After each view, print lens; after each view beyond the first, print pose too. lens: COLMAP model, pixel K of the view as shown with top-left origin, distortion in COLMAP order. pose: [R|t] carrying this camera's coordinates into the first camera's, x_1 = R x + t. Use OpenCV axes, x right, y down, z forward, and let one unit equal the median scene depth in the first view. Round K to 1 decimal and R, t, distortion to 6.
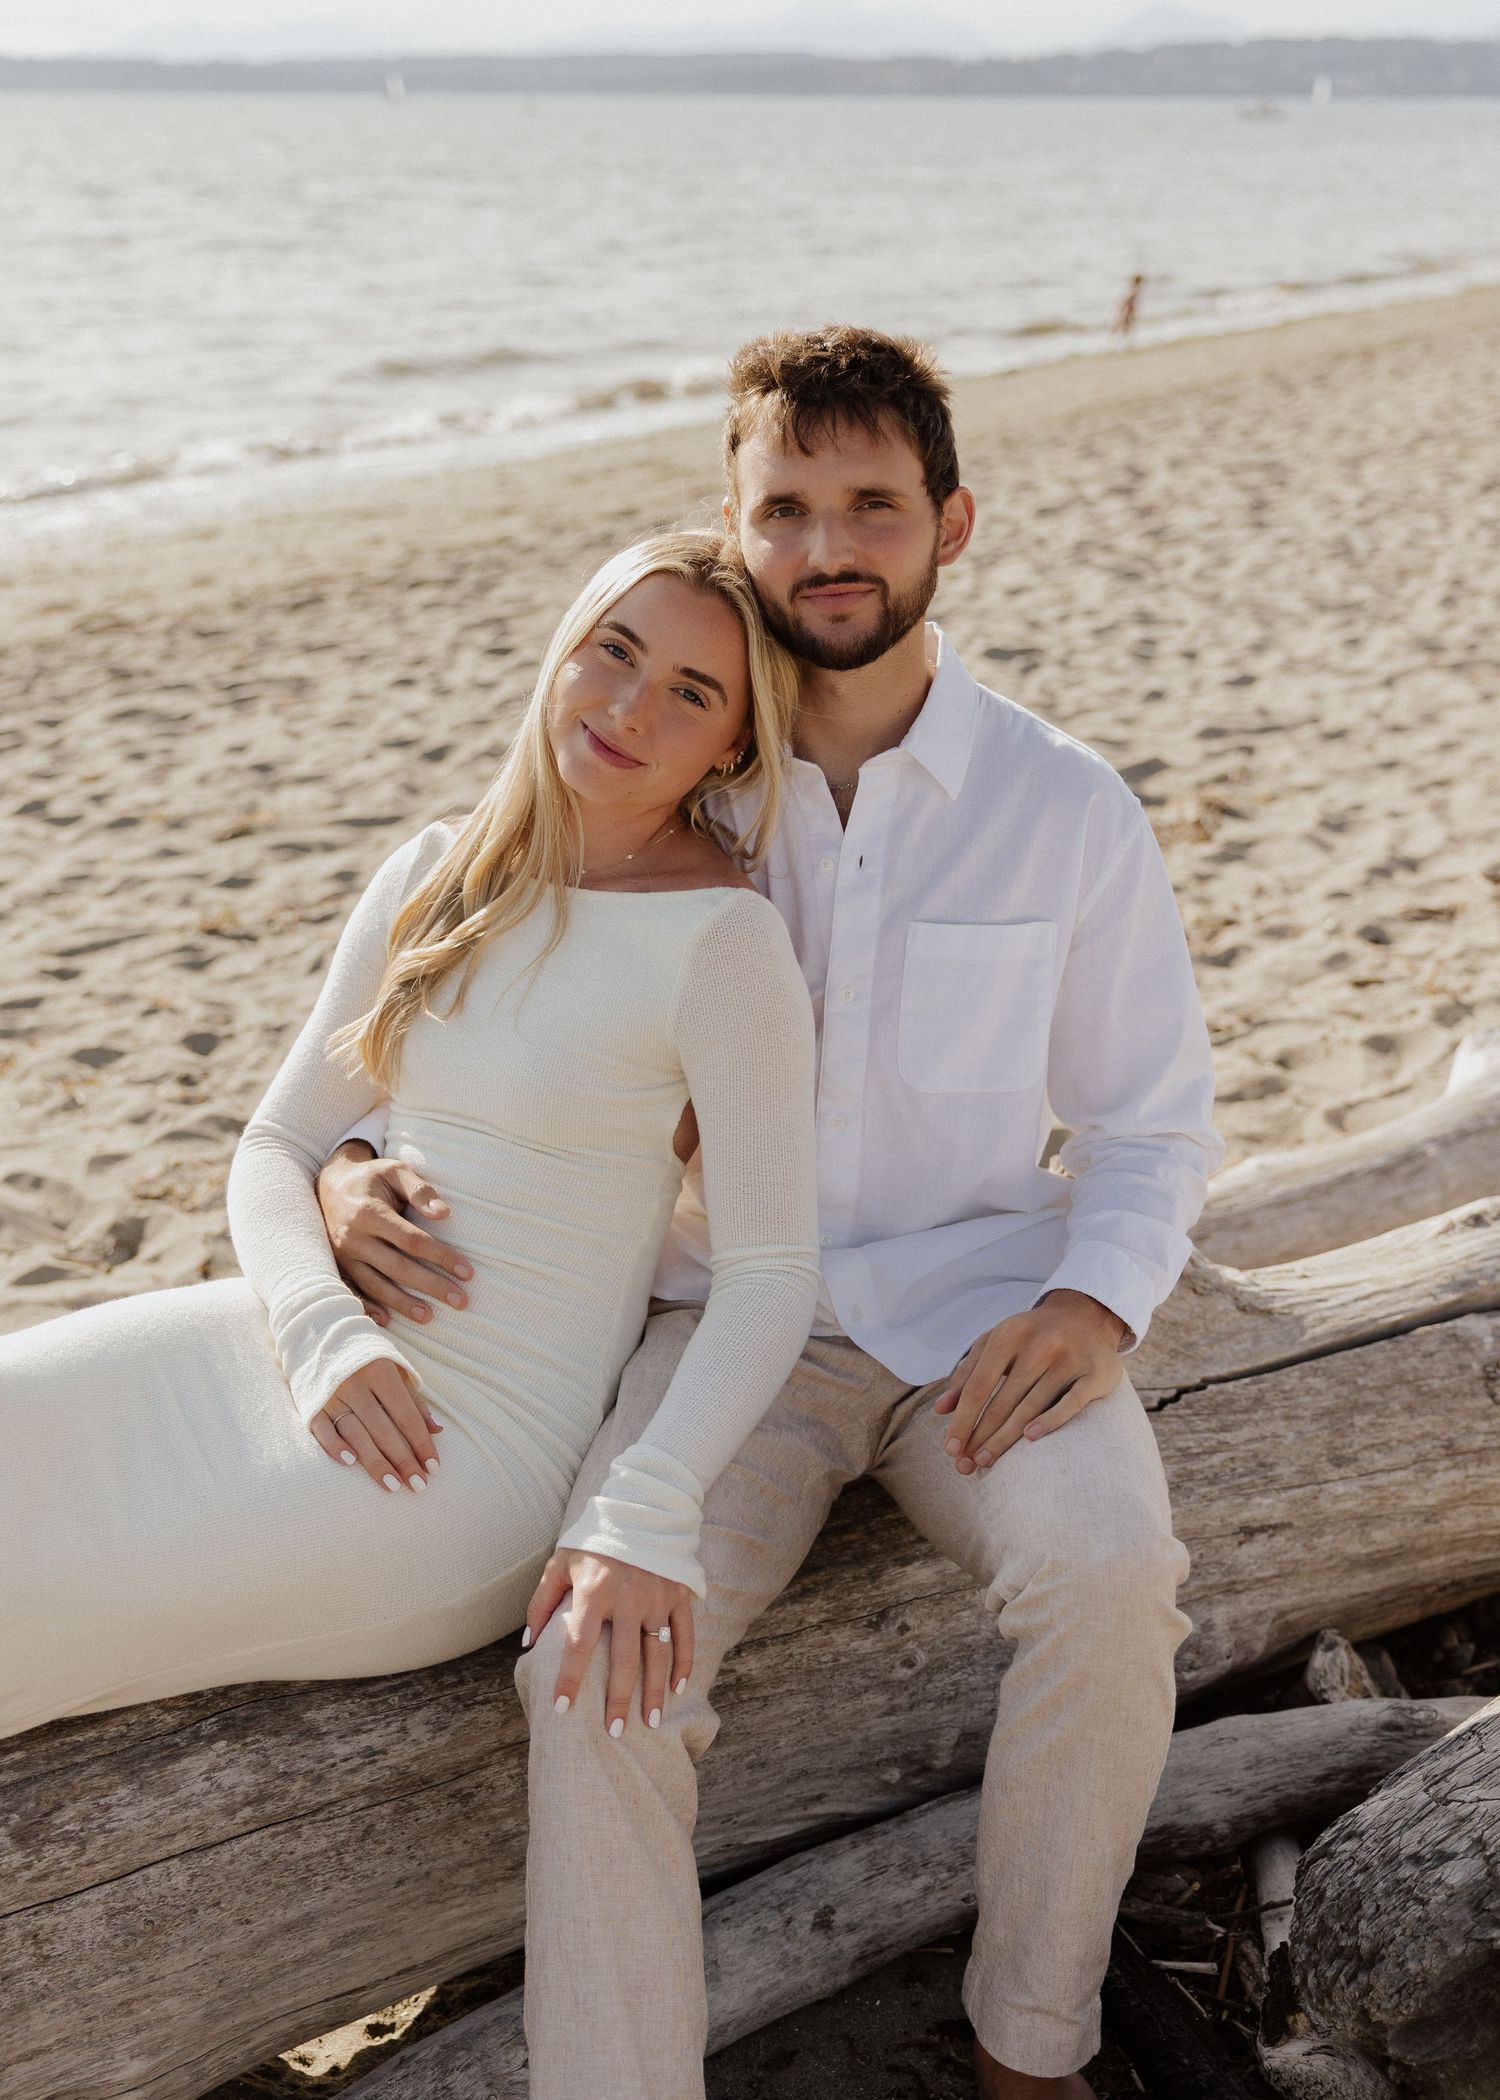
lens RADIAL K [[2711.8, 0, 766.8], [0, 2711.8, 938.1], [0, 0, 1]] dist [0.013344, 0.000000]
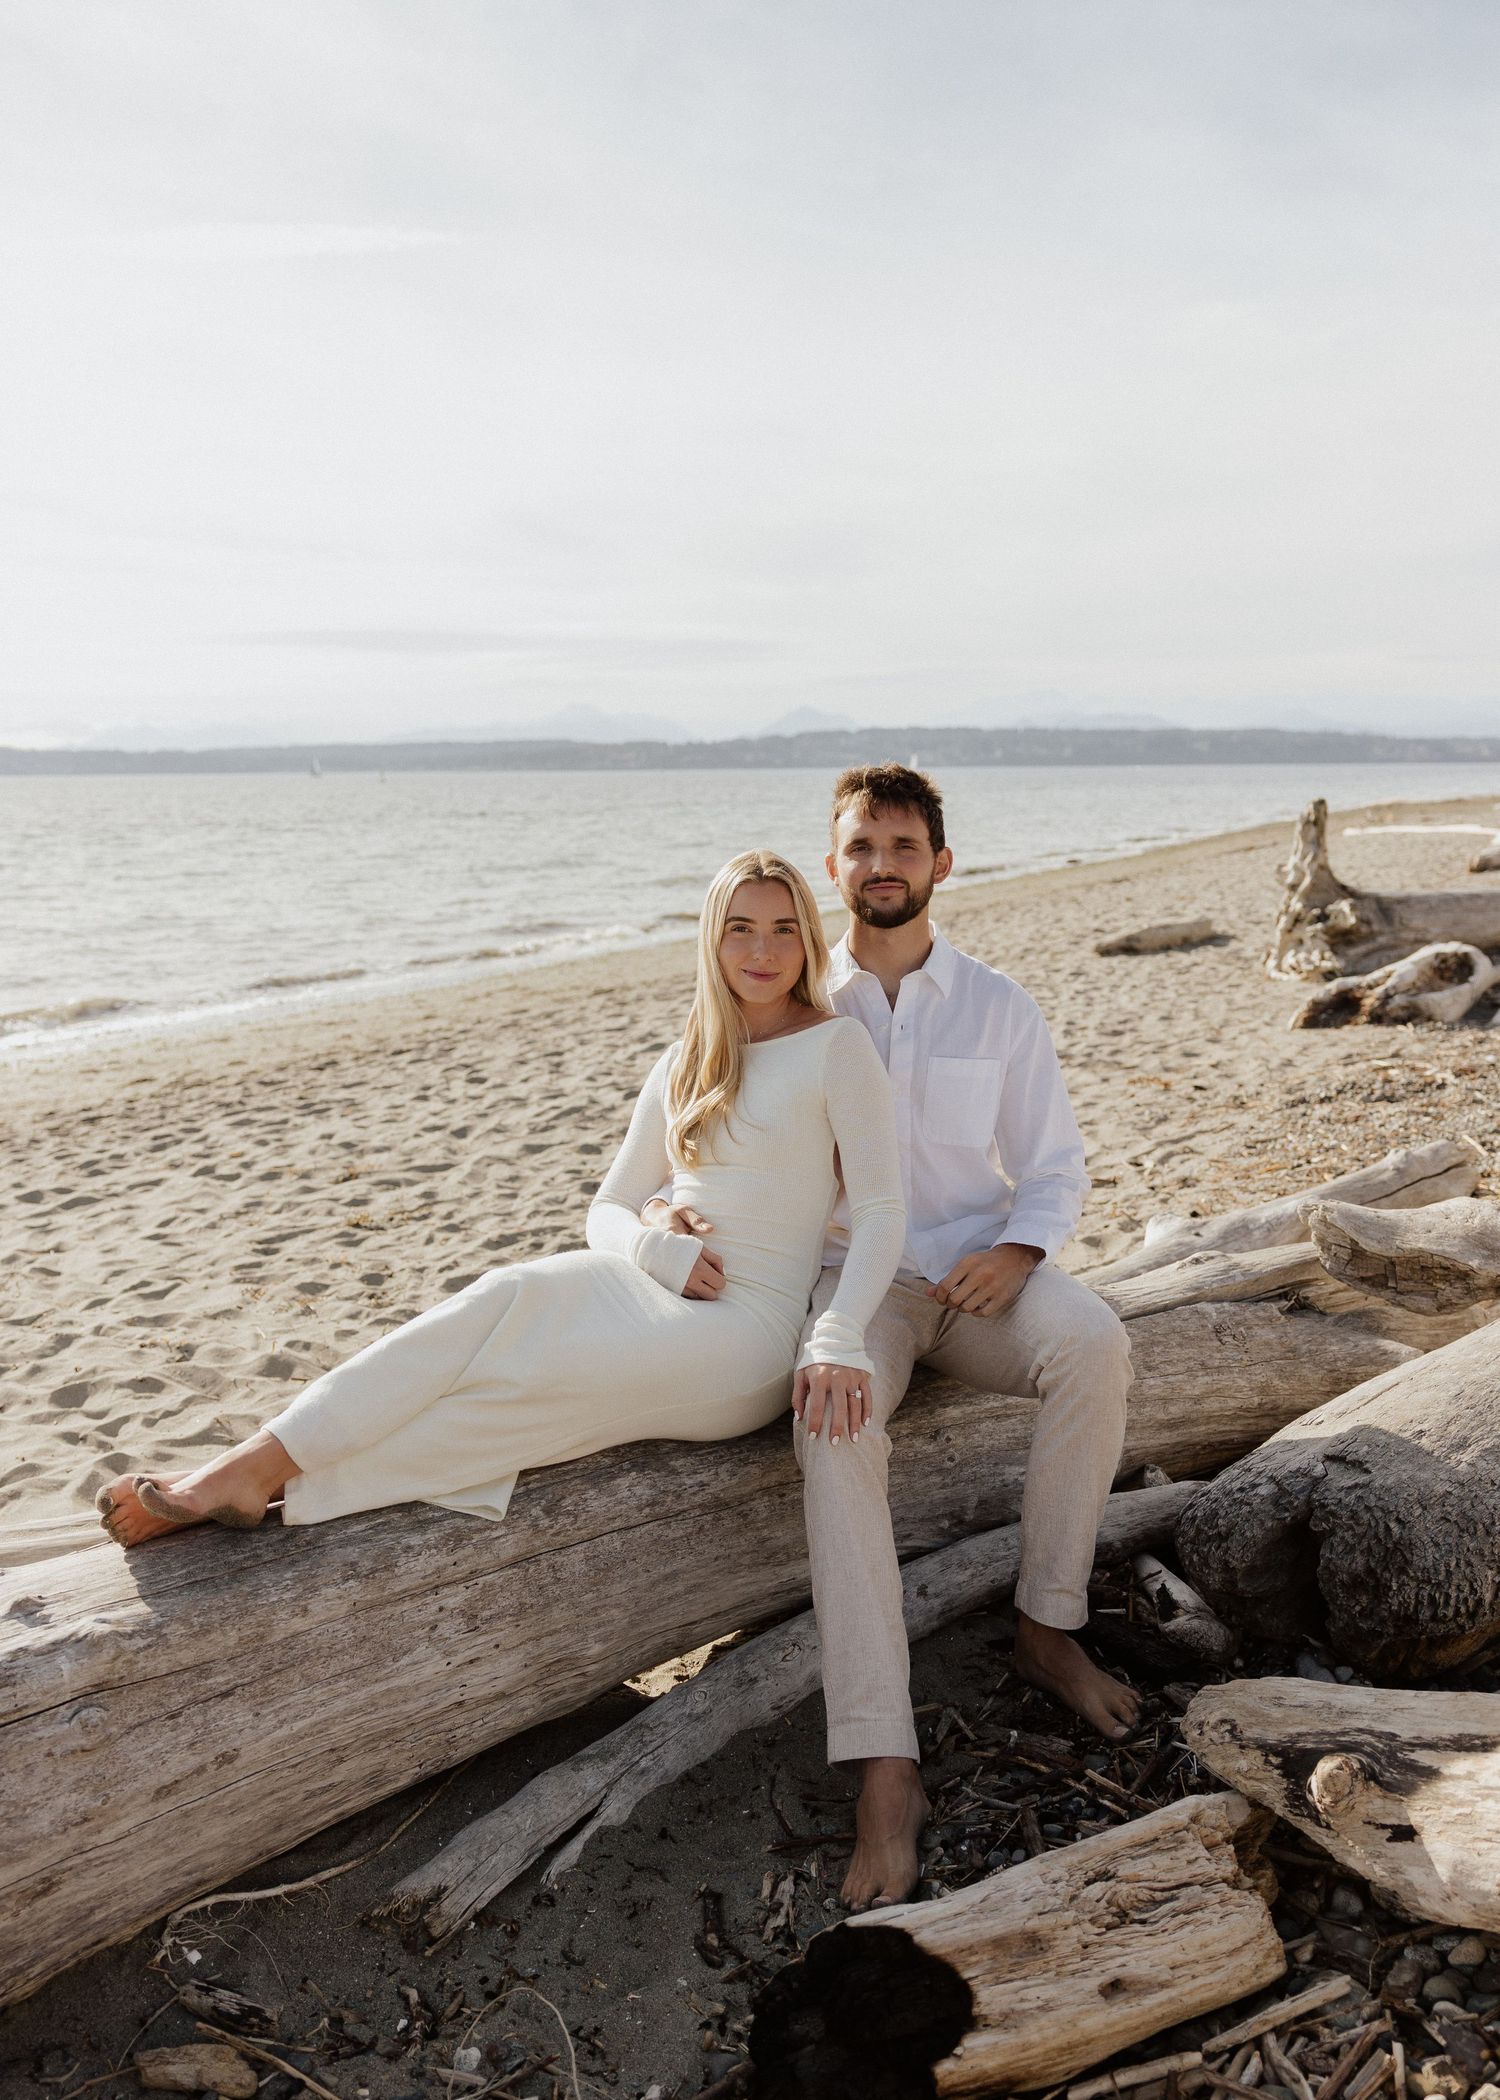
lens RADIAL K [[1979.8, 0, 744.4], [0, 1979.8, 1034.3], [0, 0, 1]] dist [0.005216, 0.000000]
pose [[0.991990, -0.027527, 0.123281, -0.233673], [0.048693, 0.983871, -0.172124, 0.192380], [-0.116554, 0.176749, 0.977331, -0.349699]]
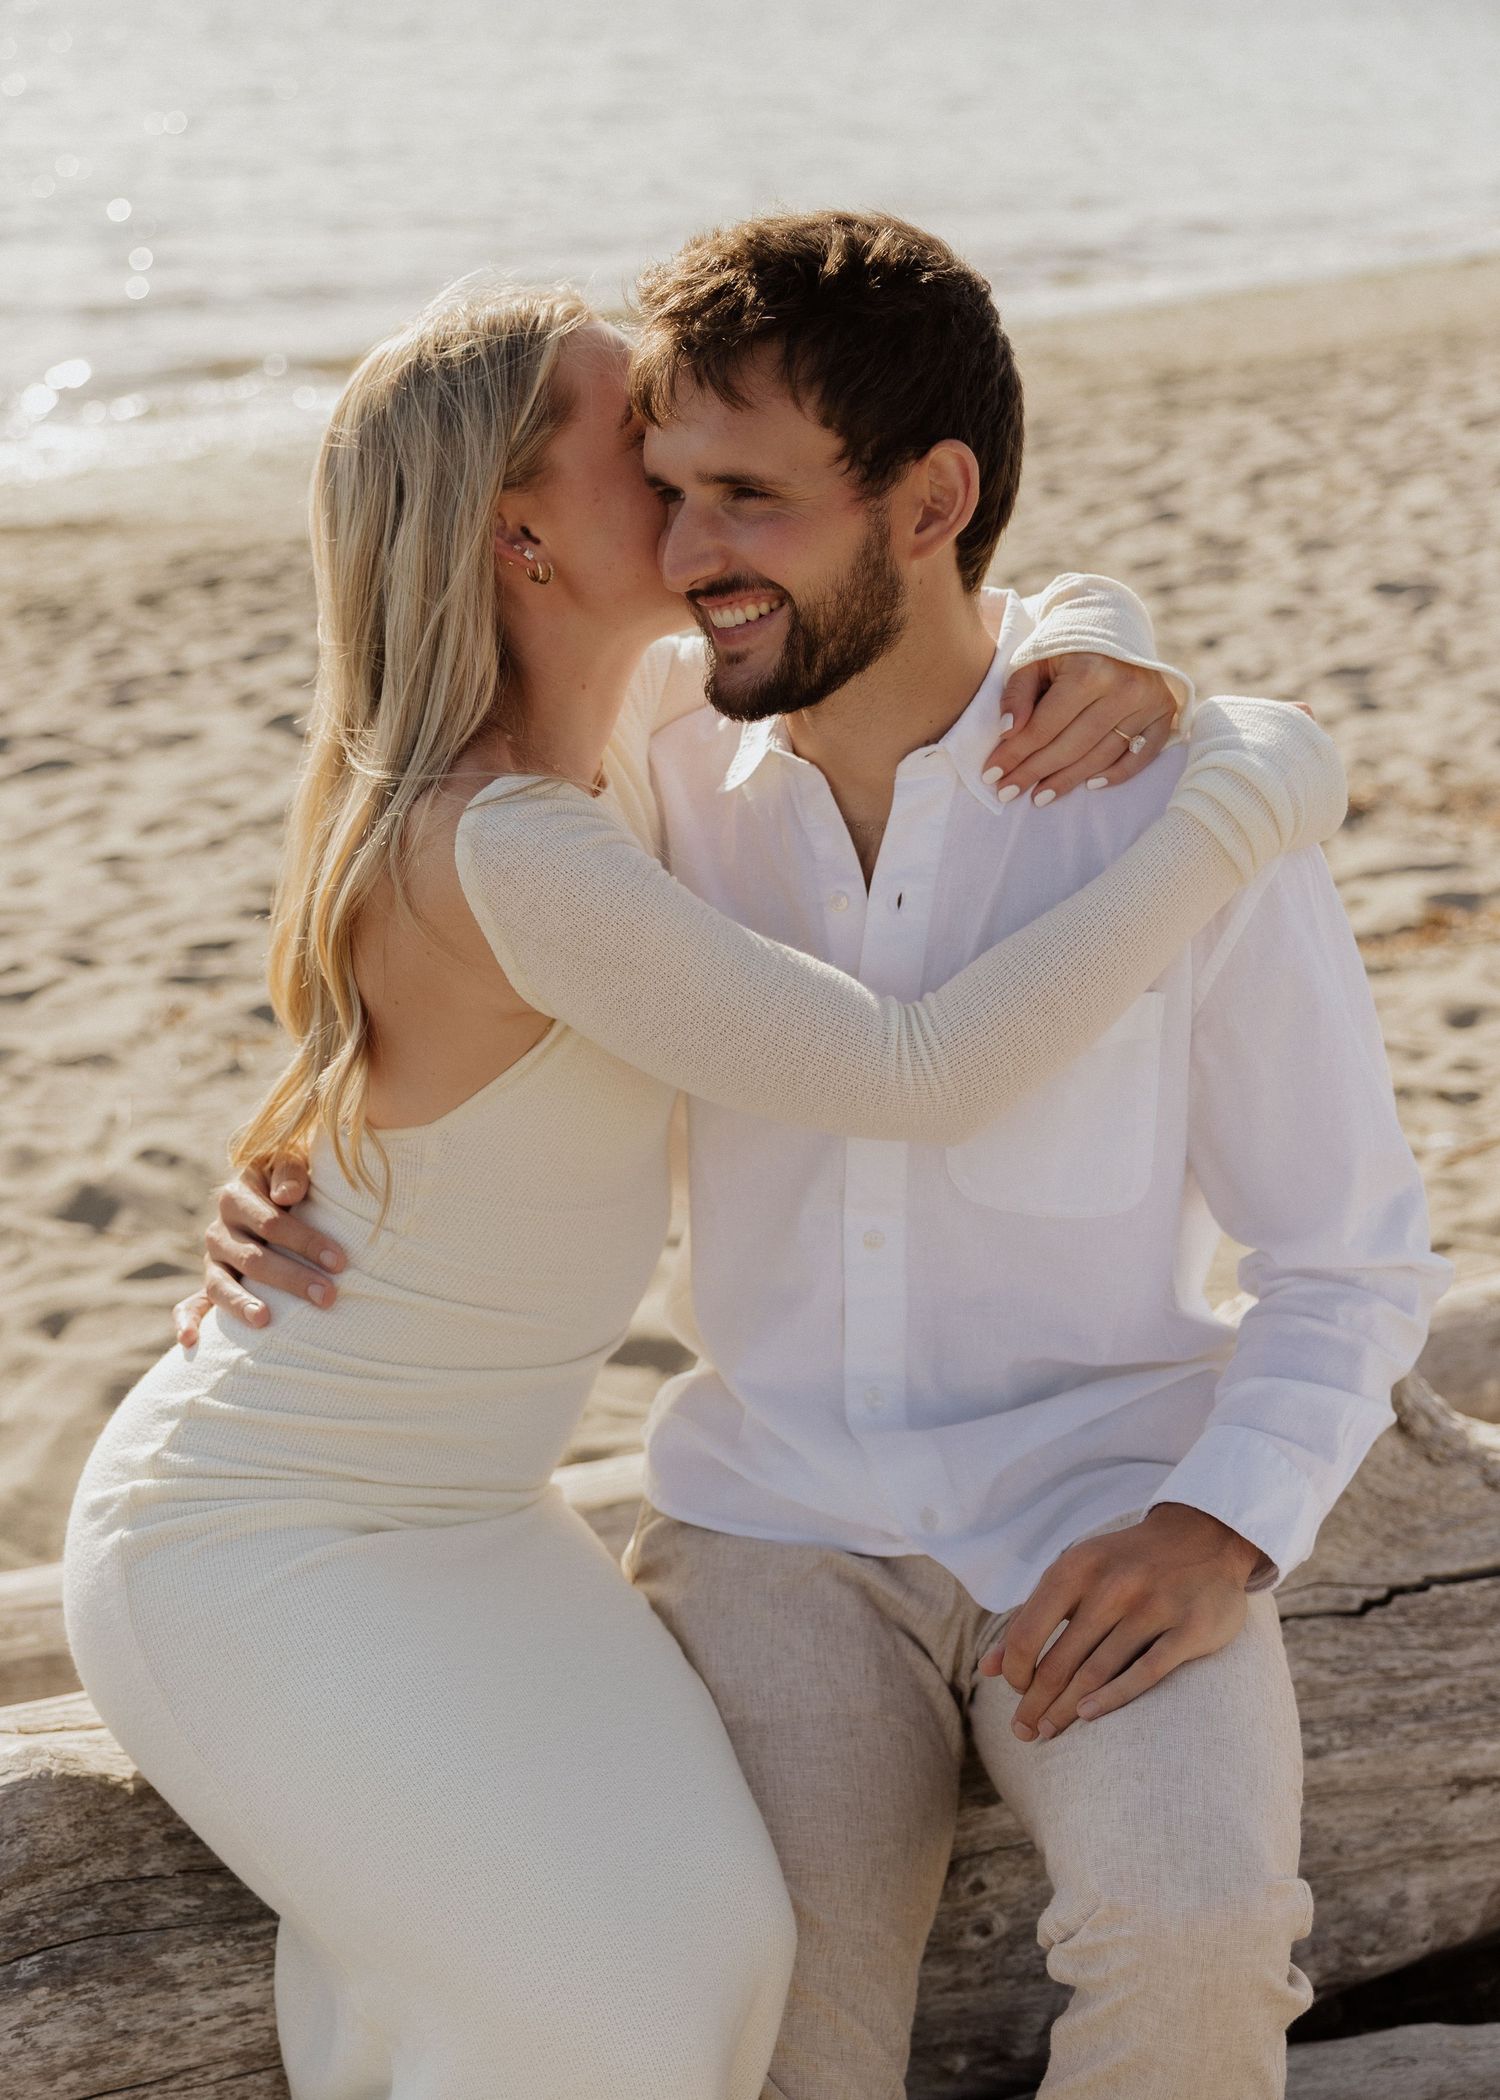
lens RADIAL K [[2769.9, 0, 816.0], [0, 2769.9, 1165.0], [0, 0, 1]] dist [0.006103, 0.000000]
pose [[0.988749, 0.067039, -0.133722, 0.089467], [-0.052091, 0.992306, 0.112316, -0.031235], [0.140222, -0.104087, 0.984634, 0.226446]]
